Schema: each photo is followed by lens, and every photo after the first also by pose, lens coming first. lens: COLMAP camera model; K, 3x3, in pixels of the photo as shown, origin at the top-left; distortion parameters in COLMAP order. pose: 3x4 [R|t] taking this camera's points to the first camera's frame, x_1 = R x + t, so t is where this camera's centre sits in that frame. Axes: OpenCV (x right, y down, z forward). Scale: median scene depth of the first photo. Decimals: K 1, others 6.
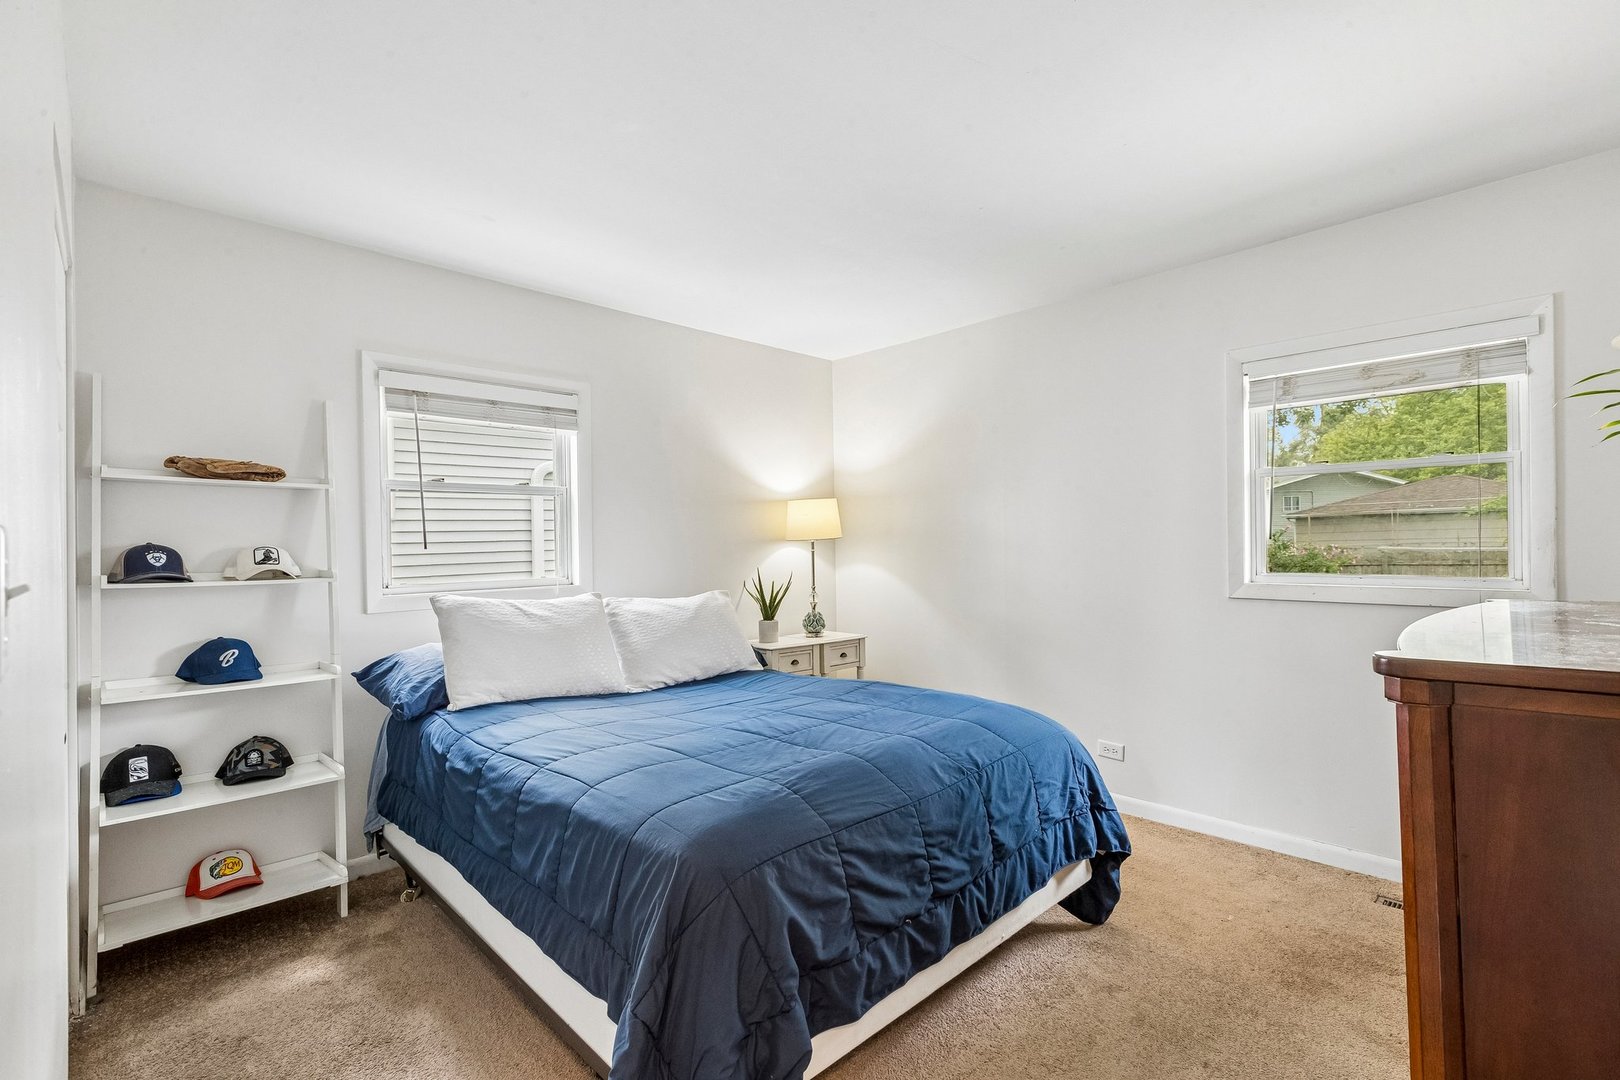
lens RADIAL K [[727.9, 0, 807.9], [0, 727.9, 539.0], [0, 0, 1]] dist [0.005611, -0.002354]
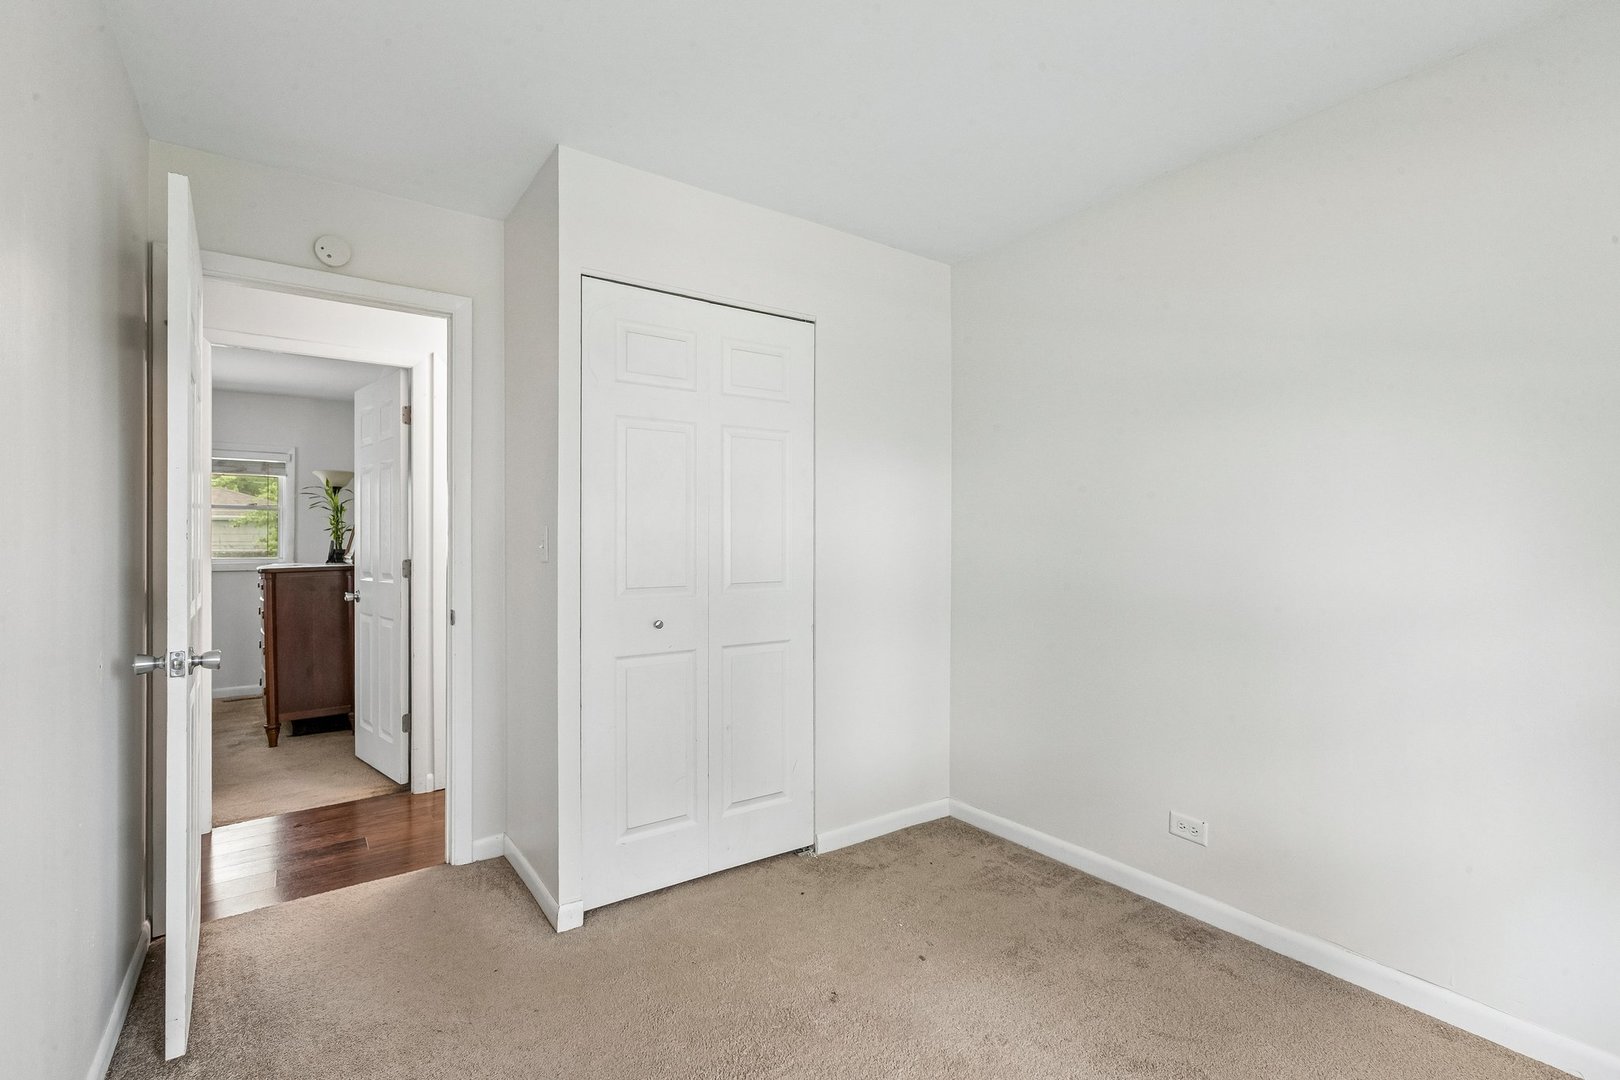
lens RADIAL K [[727.9, 0, 809.7], [0, 727.9, 539.6], [0, 0, 1]] dist [0.005611, -0.002354]
pose [[0.150410, 0.018327, 0.988454, -1.197837], [-0.012512, 0.999783, -0.016633, 0.008894], [-0.988545, -0.009866, 0.150606, -1.141293]]
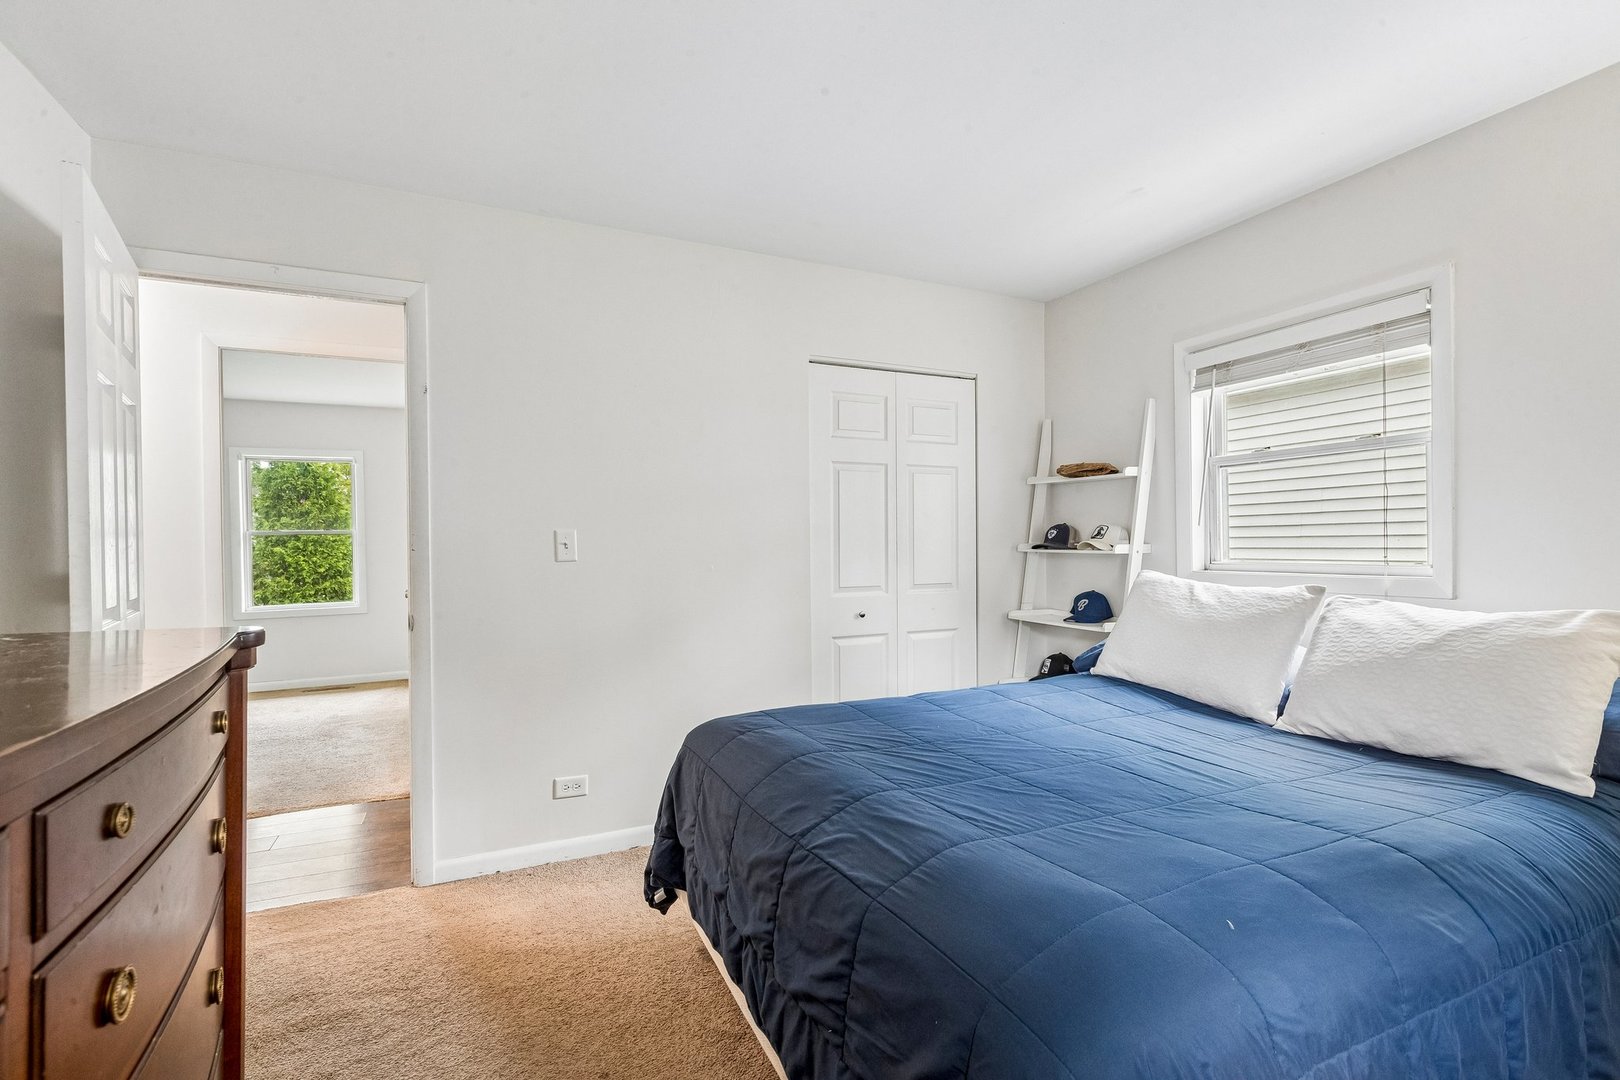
lens RADIAL K [[727.9, 0, 807.0], [0, 727.9, 547.5], [0, 0, 1]] dist [0.005611, -0.002354]
pose [[-0.324532, 0.020799, -0.945646, 0.589185], [0.020261, 0.999682, 0.015034, 0.017108], [0.945658, -0.014280, -0.324850, 0.821764]]
